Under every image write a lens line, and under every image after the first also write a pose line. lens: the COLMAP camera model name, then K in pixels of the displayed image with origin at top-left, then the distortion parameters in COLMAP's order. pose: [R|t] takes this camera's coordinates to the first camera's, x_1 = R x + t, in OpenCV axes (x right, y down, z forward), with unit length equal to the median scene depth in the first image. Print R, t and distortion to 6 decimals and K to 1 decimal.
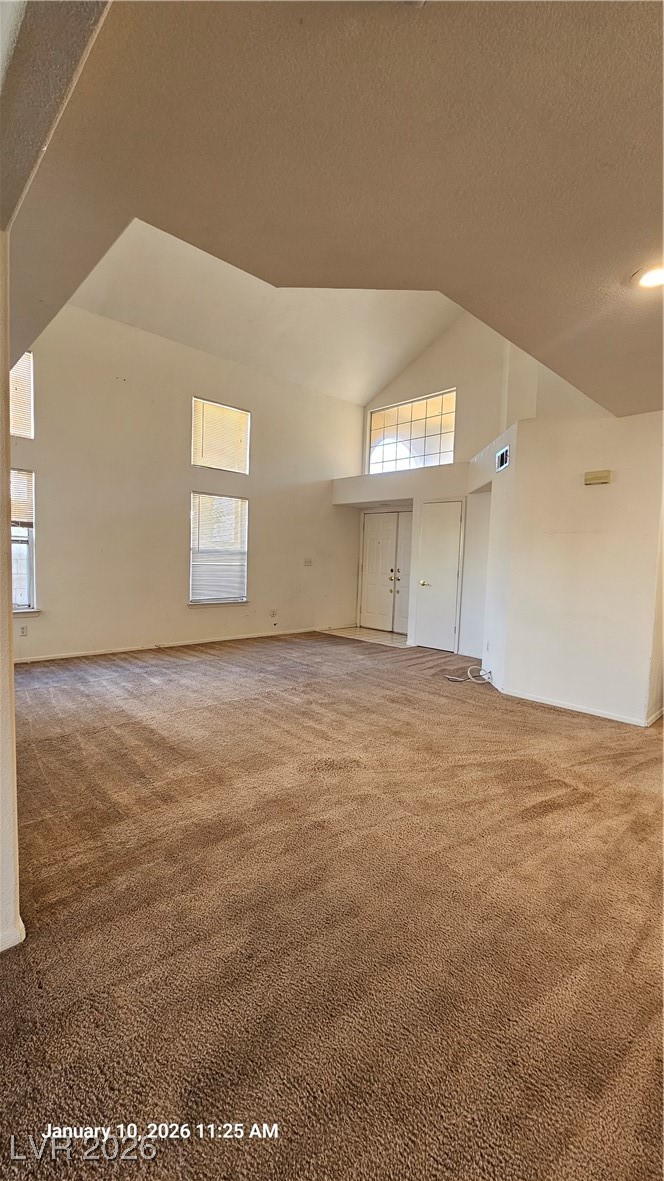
lens RADIAL K [[486.2, 0, 331.3], [0, 486.2, 594.3], [0, 0, 1]] dist [-0.001794, -0.000270]
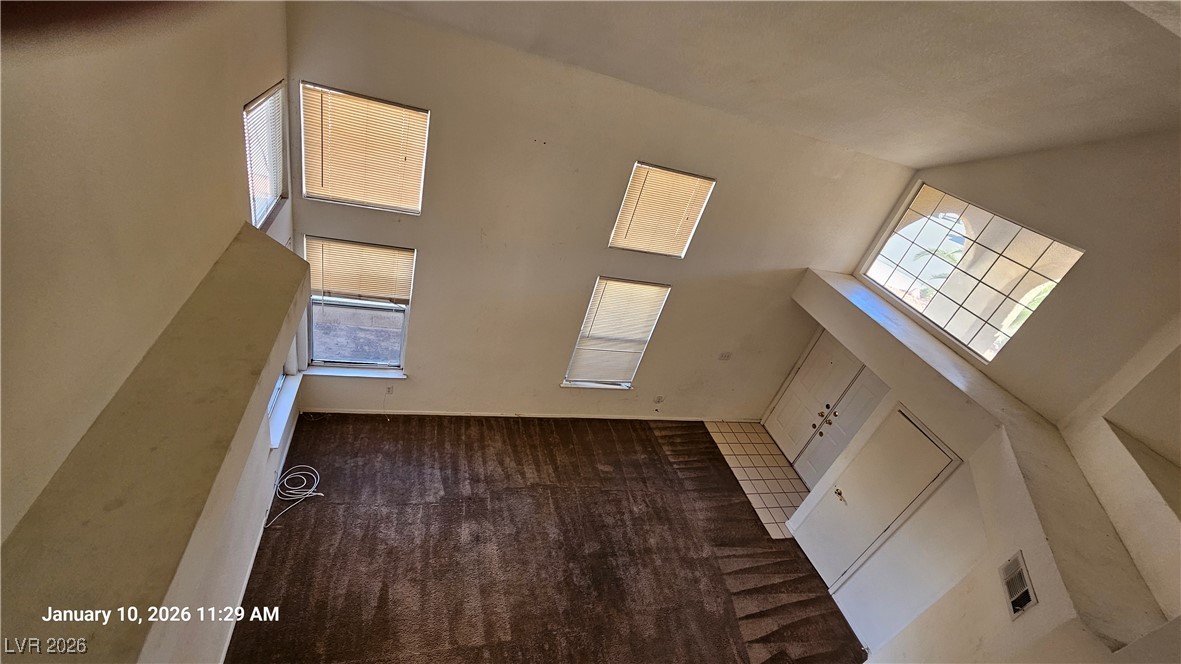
lens RADIAL K [[486.2, 0, 590.1], [0, 486.2, 327.6], [0, 0, 1]] dist [-0.001794, -0.000270]
pose [[0.853710, 0.429327, -0.294716, -0.024710], [-0.283511, 0.857908, 0.428504, -0.432999], [0.436807, -0.282263, 0.854123, 0.260030]]
